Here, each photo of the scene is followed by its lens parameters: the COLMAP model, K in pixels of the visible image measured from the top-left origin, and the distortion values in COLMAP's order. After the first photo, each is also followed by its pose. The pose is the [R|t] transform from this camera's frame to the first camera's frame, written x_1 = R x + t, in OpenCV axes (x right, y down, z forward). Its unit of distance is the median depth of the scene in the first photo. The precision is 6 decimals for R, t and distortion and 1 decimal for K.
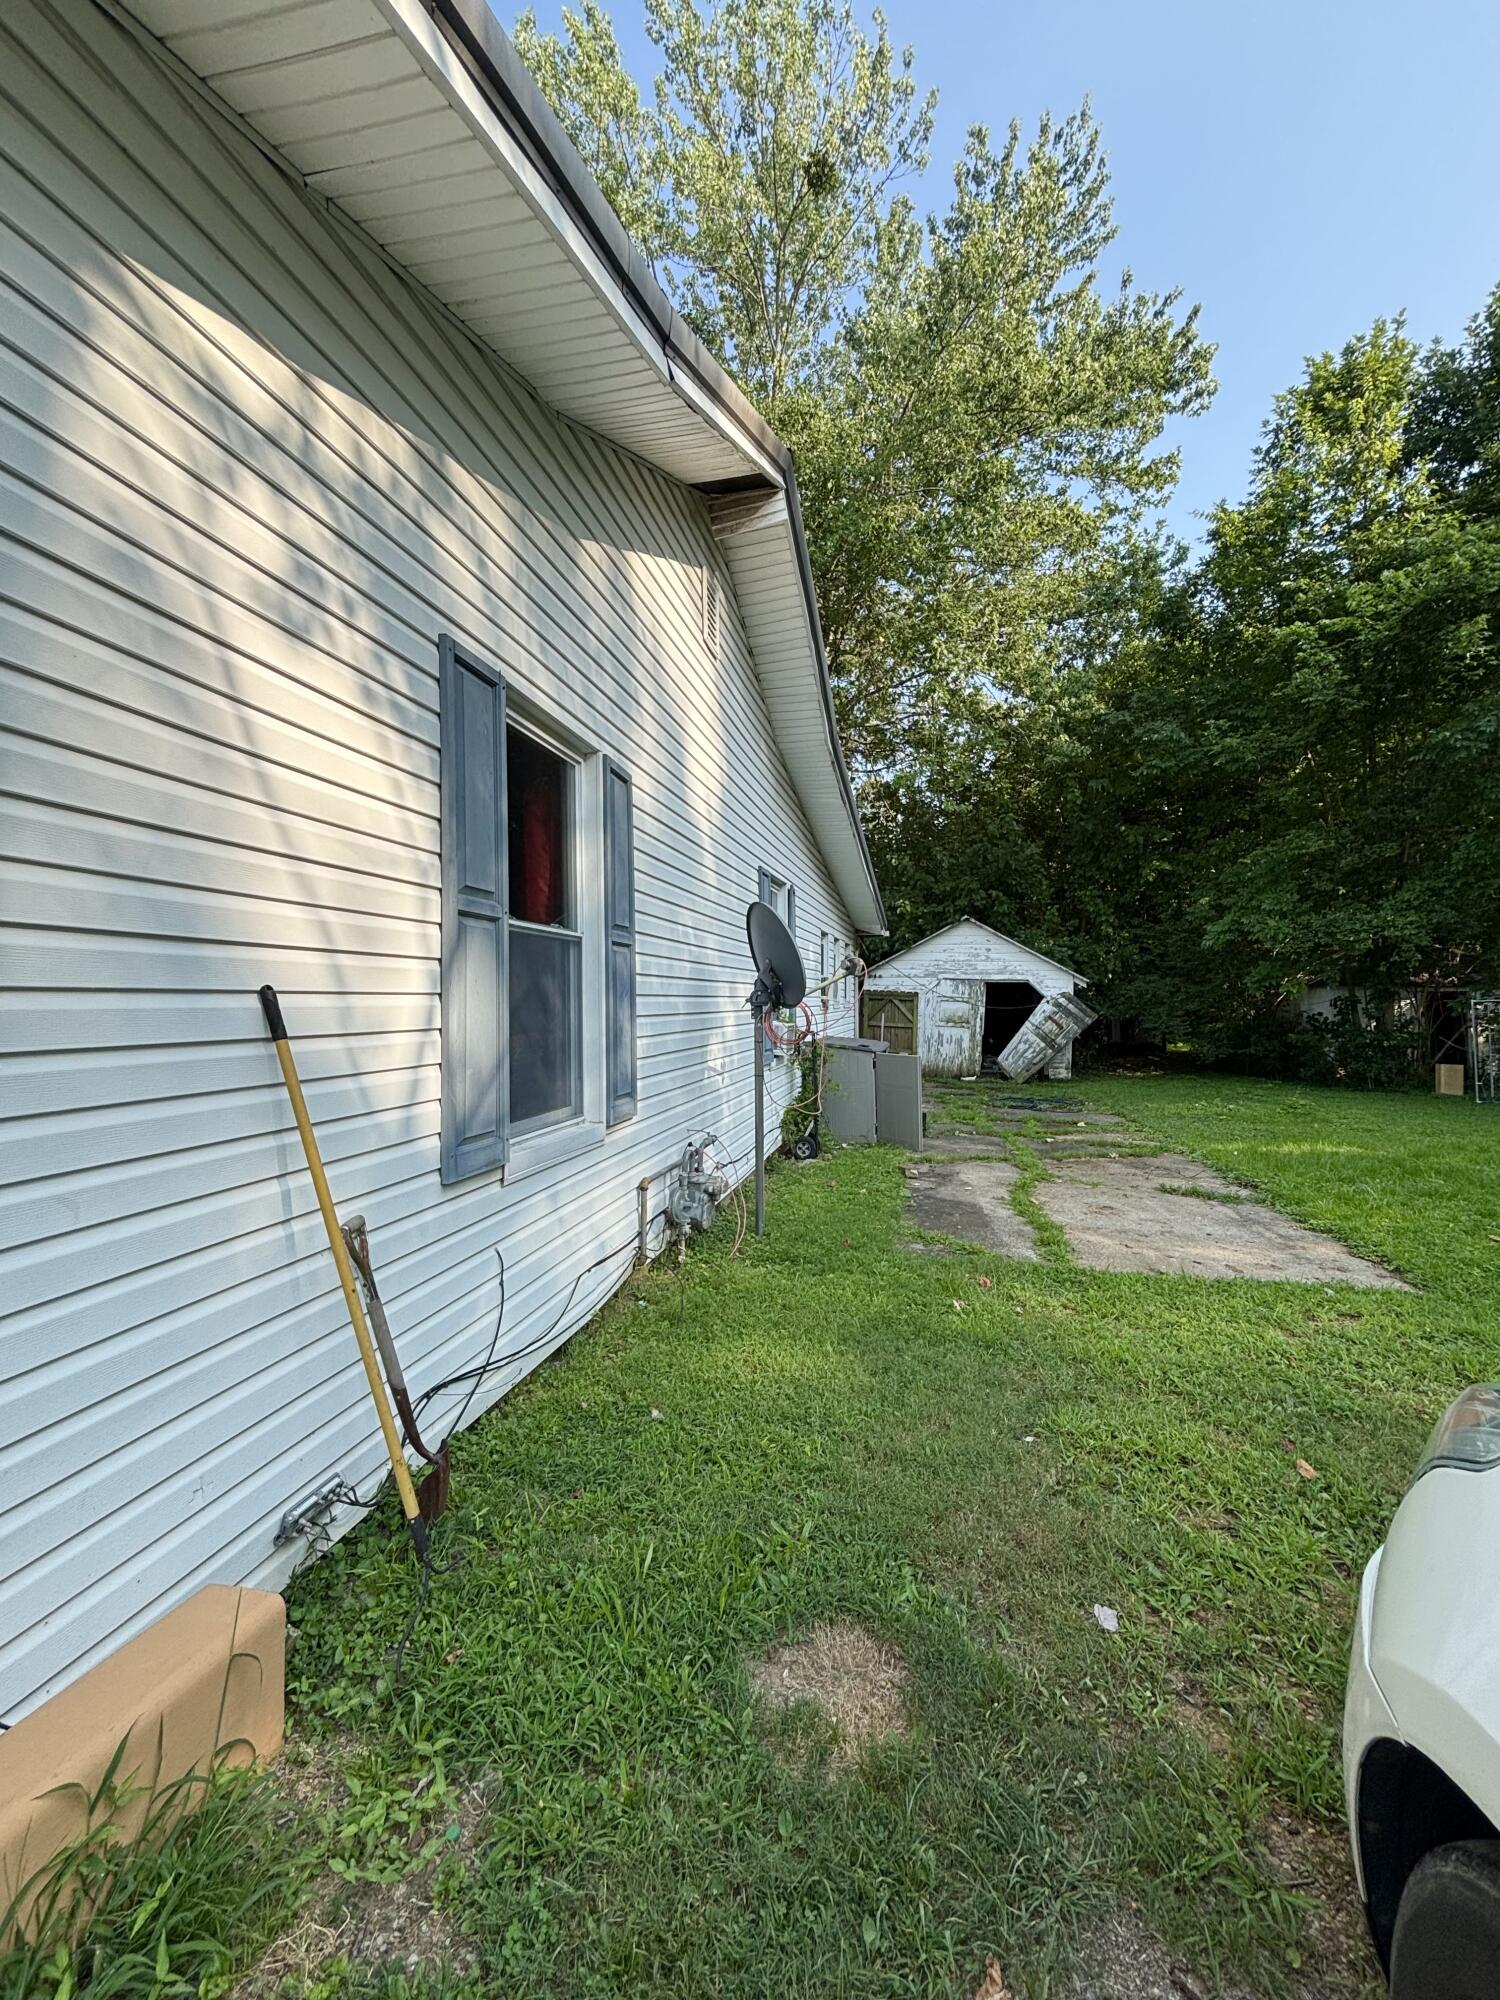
lens RADIAL K [[808.9, 0, 749.9], [0, 808.9, 1001.4], [0, 0, 1]] dist [-0.003404, 0.000117]
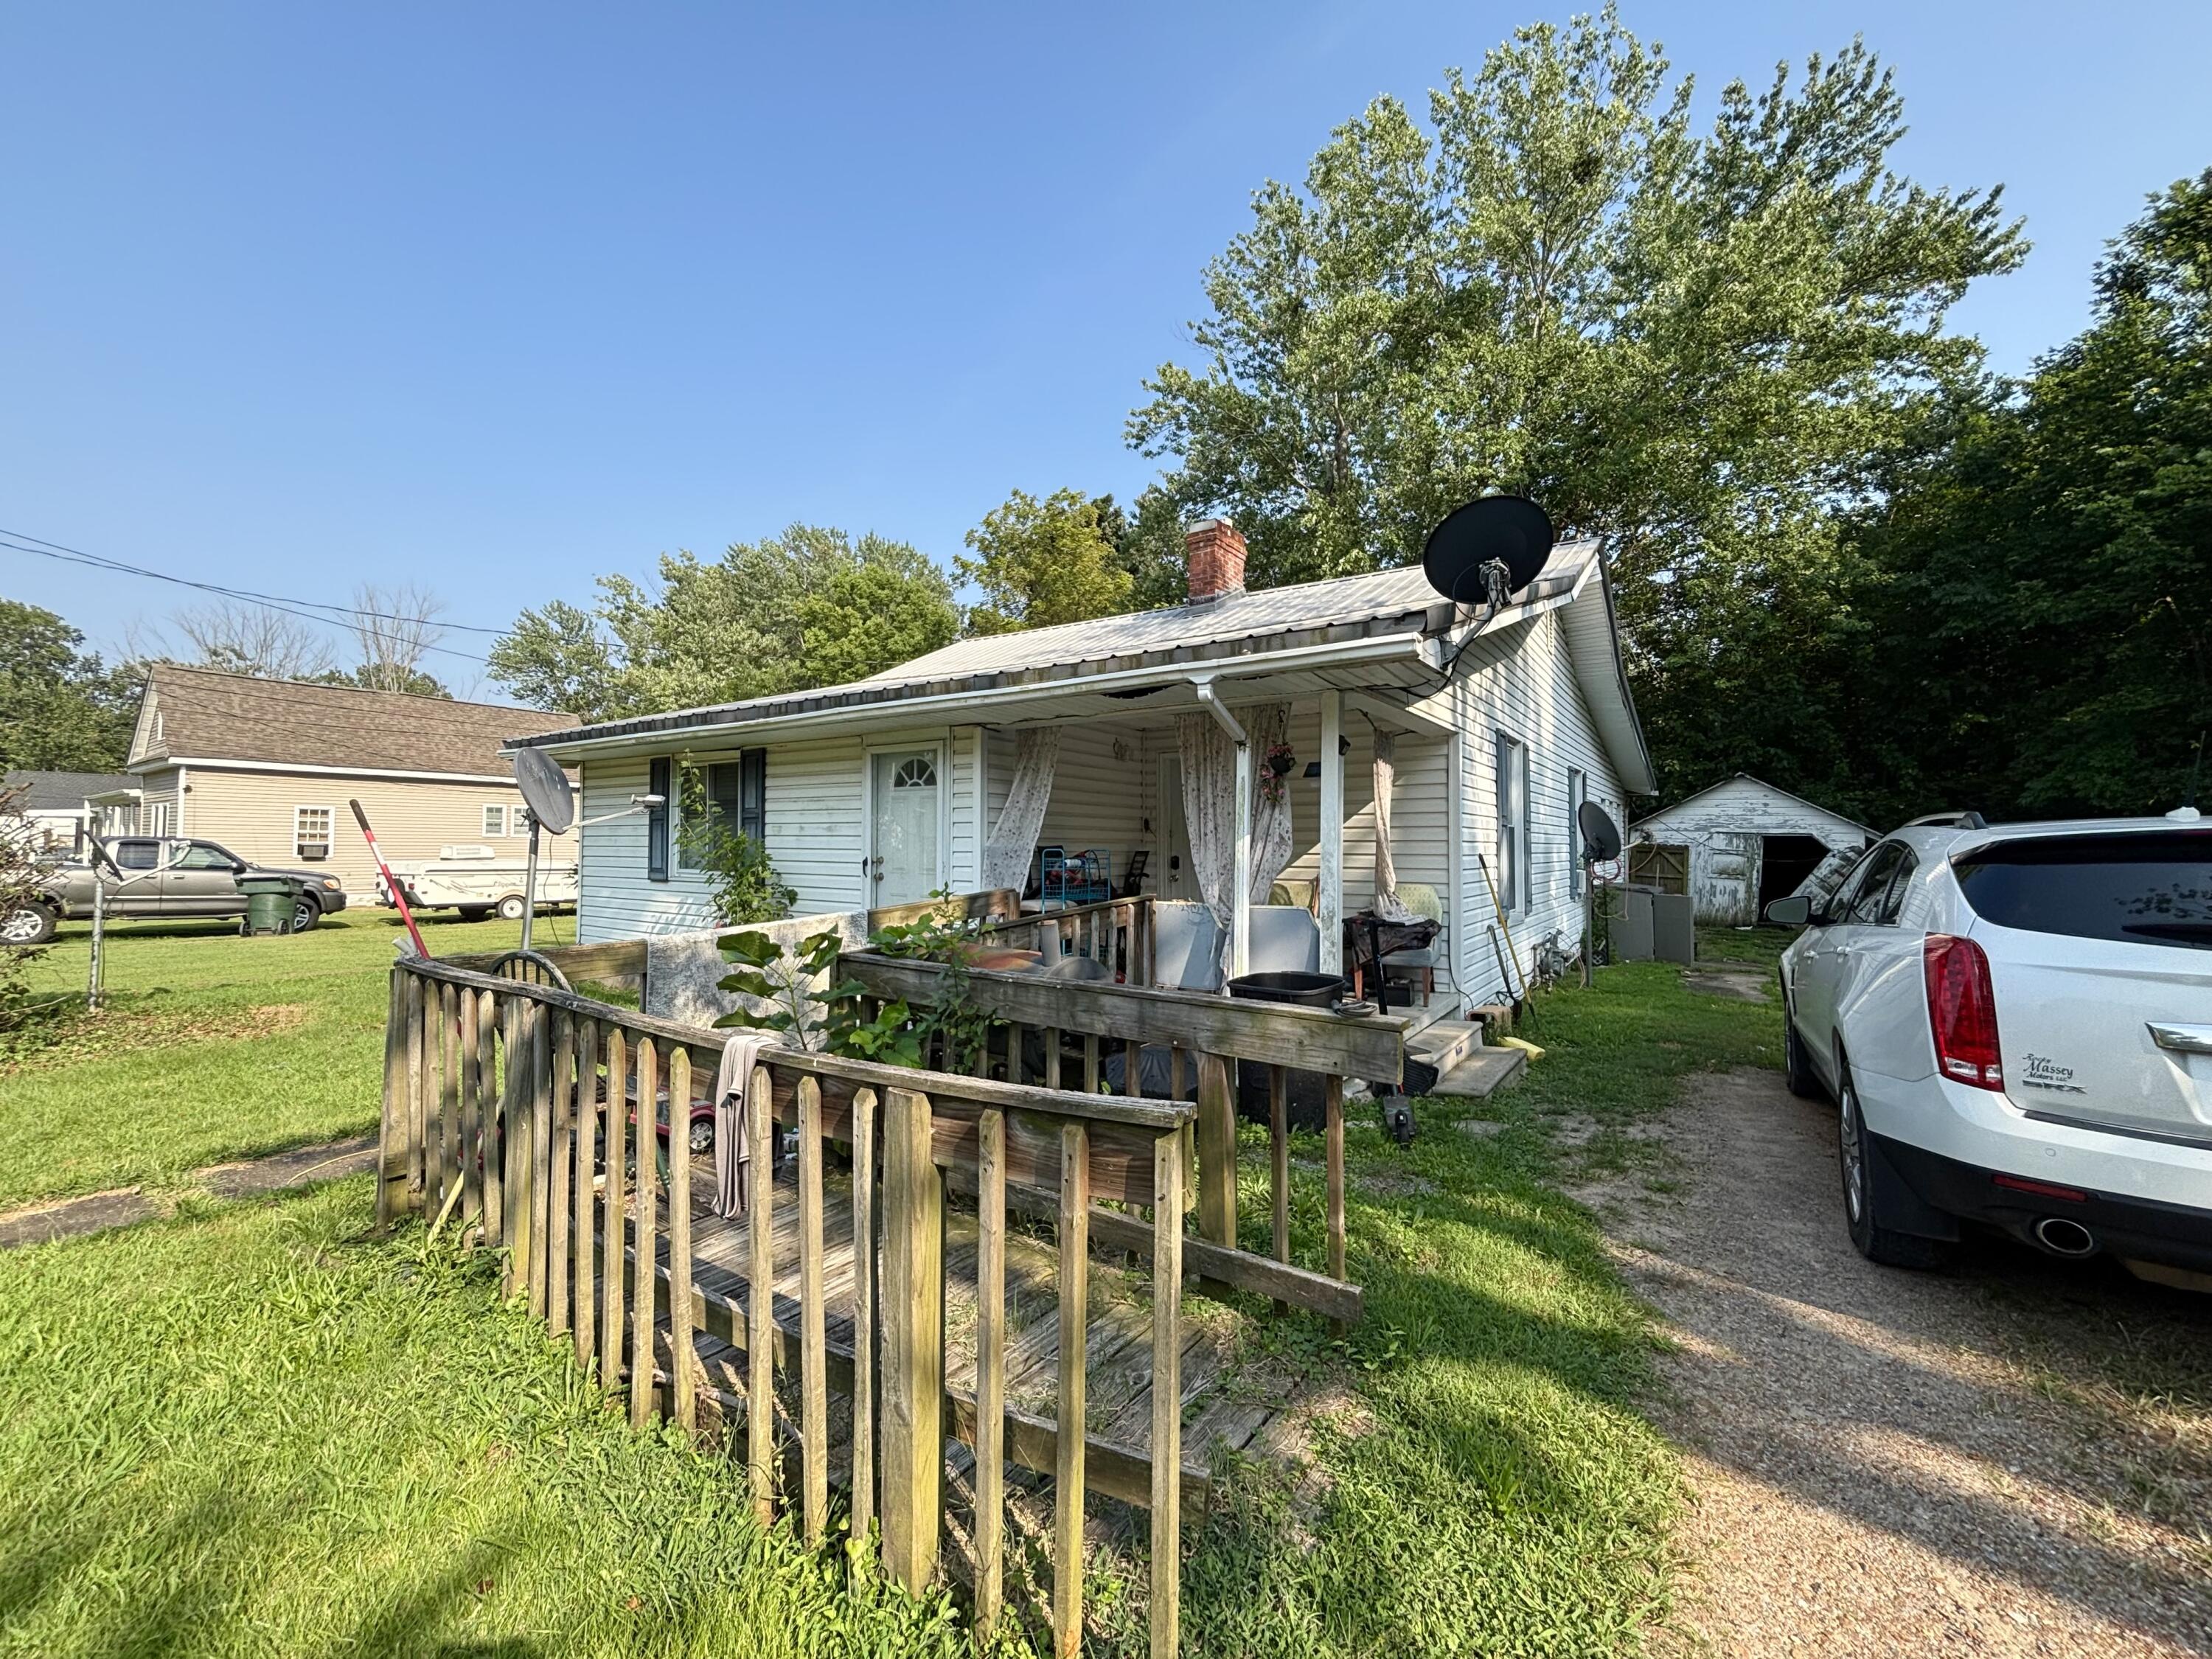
lens RADIAL K [[894.6, 0, 1106.1], [0, 894.6, 824.9], [0, 0, 1]] dist [-0.003404, 0.000117]
pose [[0.932424, -0.000859, -0.361366, -0.091509], [-0.008097, 0.999696, -0.023270, -0.005274], [0.361276, 0.024624, 0.932134, -0.420176]]
